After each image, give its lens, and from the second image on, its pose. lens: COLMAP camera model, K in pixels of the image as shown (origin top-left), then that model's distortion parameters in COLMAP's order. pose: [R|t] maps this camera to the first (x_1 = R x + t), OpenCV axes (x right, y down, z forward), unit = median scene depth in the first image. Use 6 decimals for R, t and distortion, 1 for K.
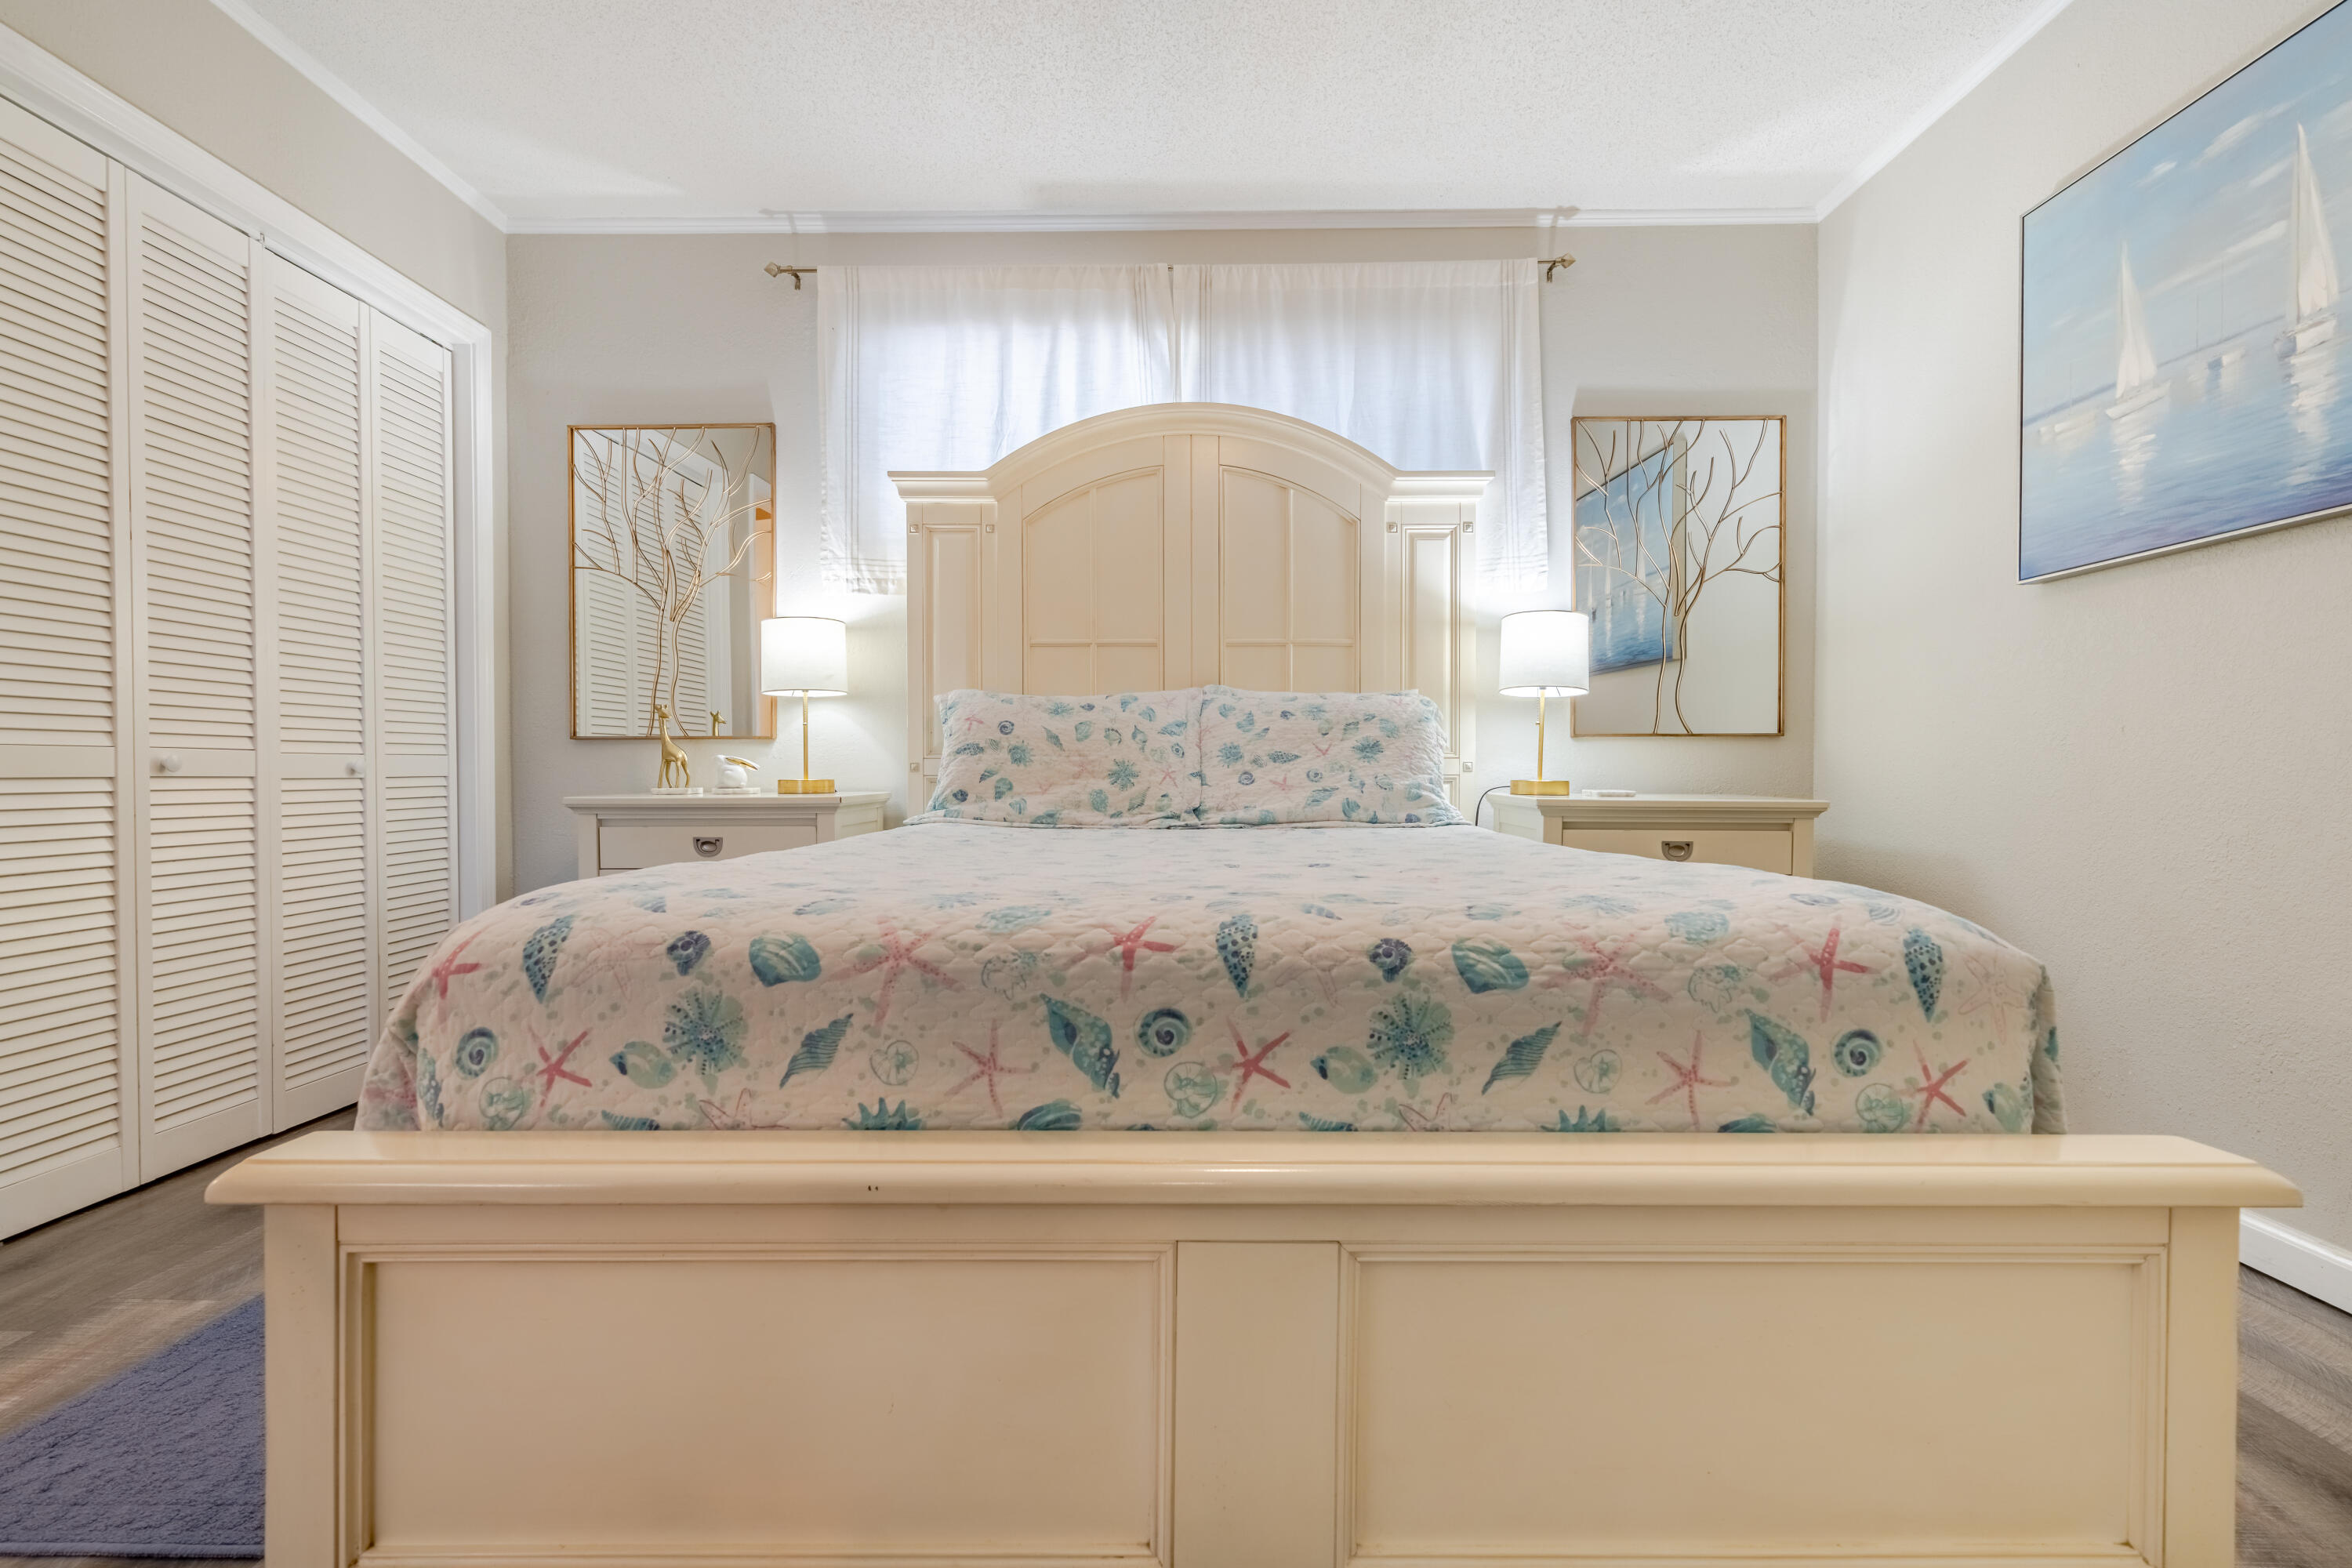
lens RADIAL K [[1063.2, 0, 1181.5], [0, 1063.2, 781.8], [0, 0, 1]] dist [-0.003362, 0.001194]
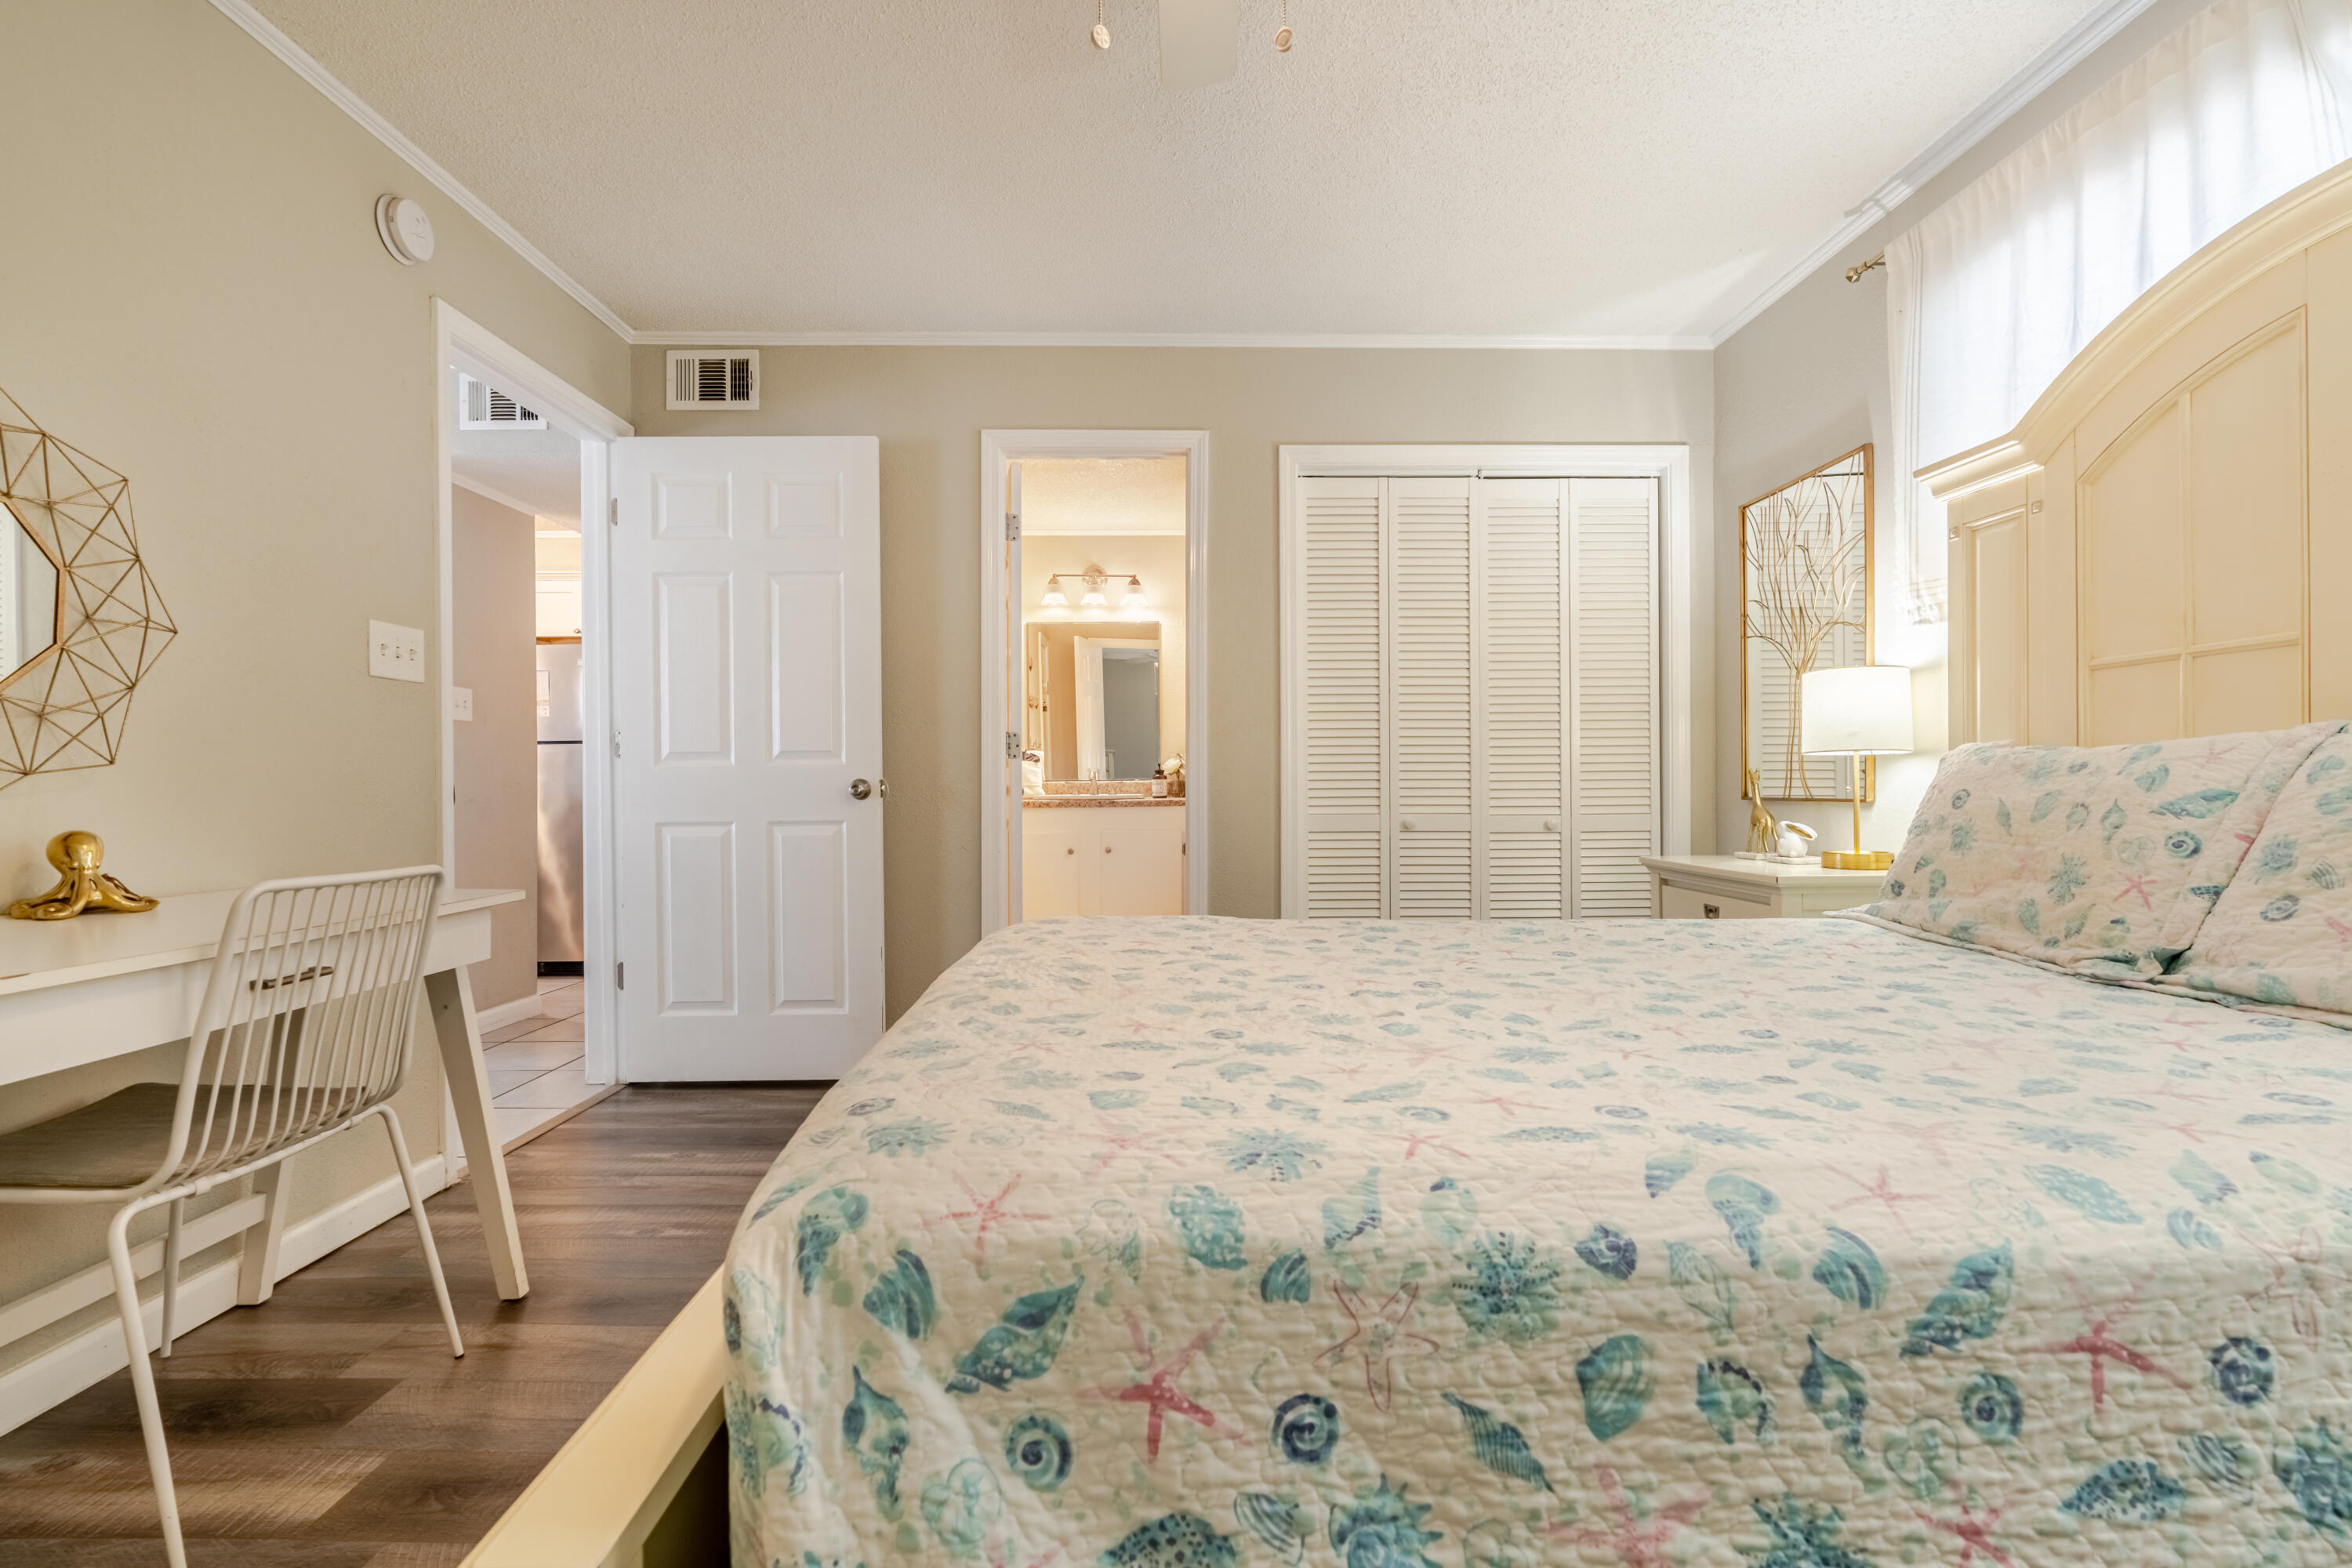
lens RADIAL K [[1073.5, 0, 1179.2], [0, 1073.5, 788.8], [0, 0, 1]] dist [-0.001695, 0.000062]
pose [[0.025525, 0.003251, -0.999669, 0.548174], [-0.006420, 0.999975, 0.003088, -0.057254], [0.999654, 0.006339, 0.025545, 0.459570]]
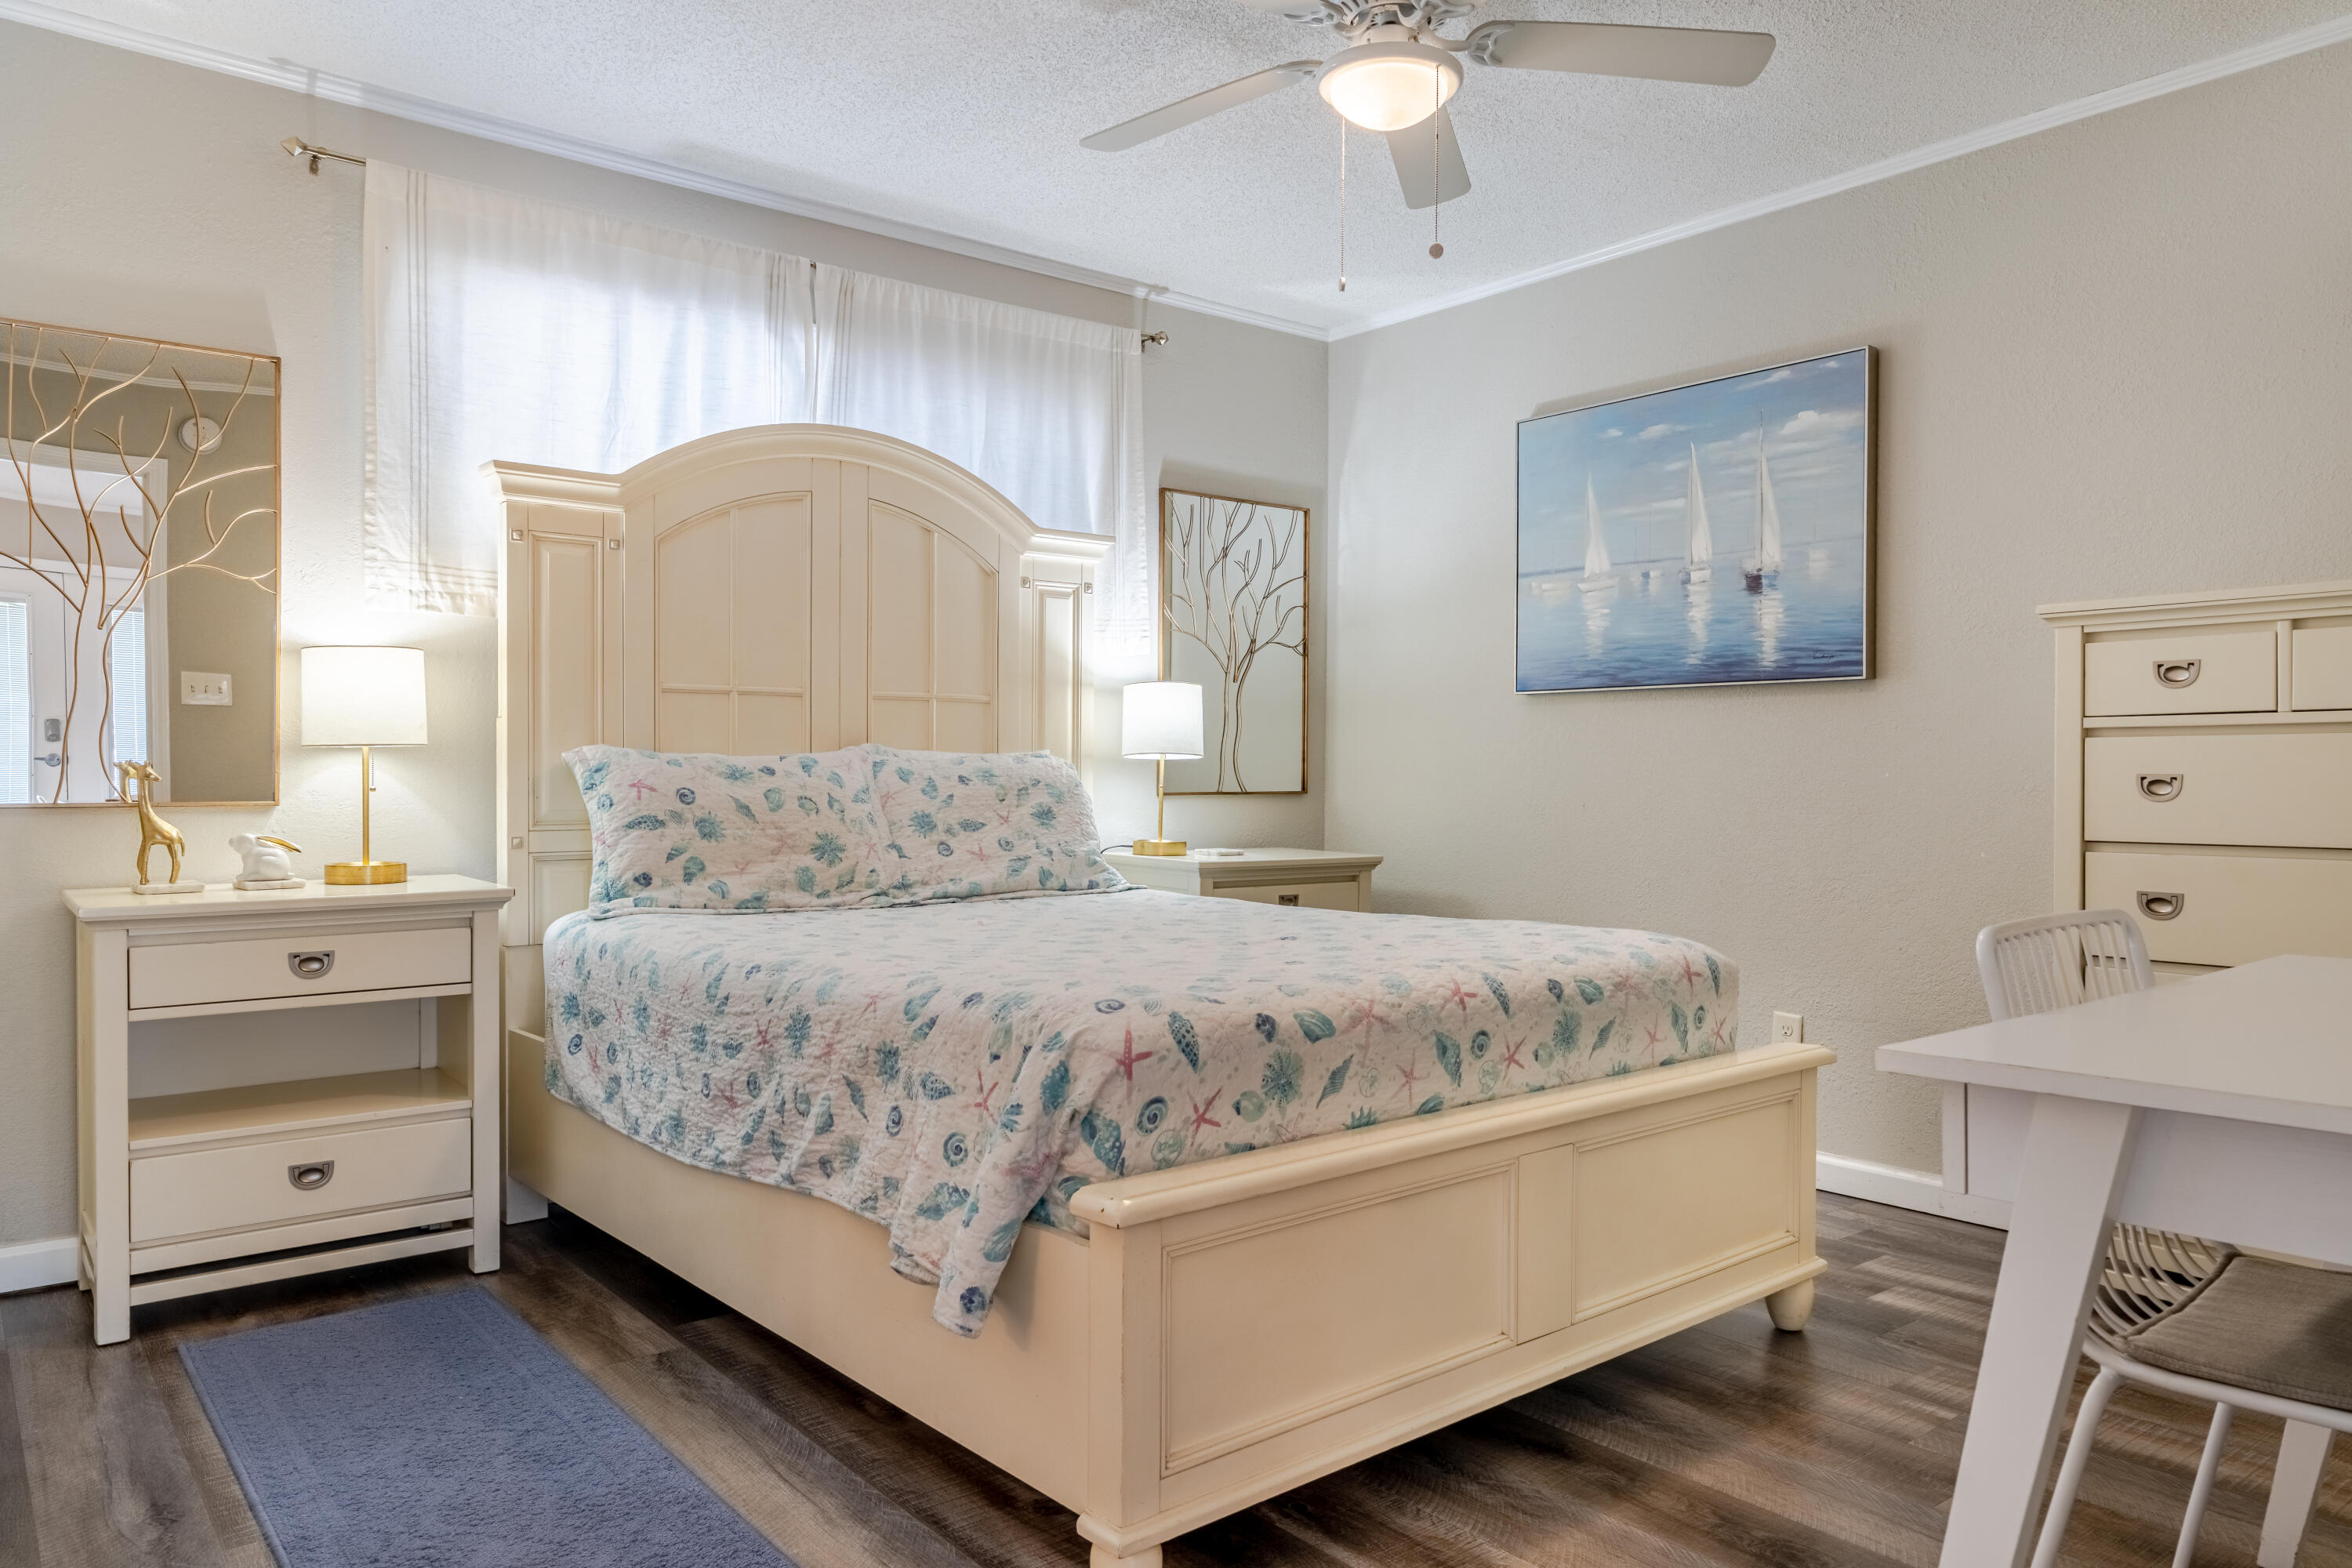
lens RADIAL K [[1572.0, 0, 1187.0], [0, 1572.0, 784.8], [0, 0, 1]] dist [-0.004772, 0.002772]
pose [[0.761938, -0.002470, 0.647645, -0.673333], [0.001452, 0.999997, 0.002106, -0.062431], [-0.647648, -0.000665, 0.761939, -0.205025]]
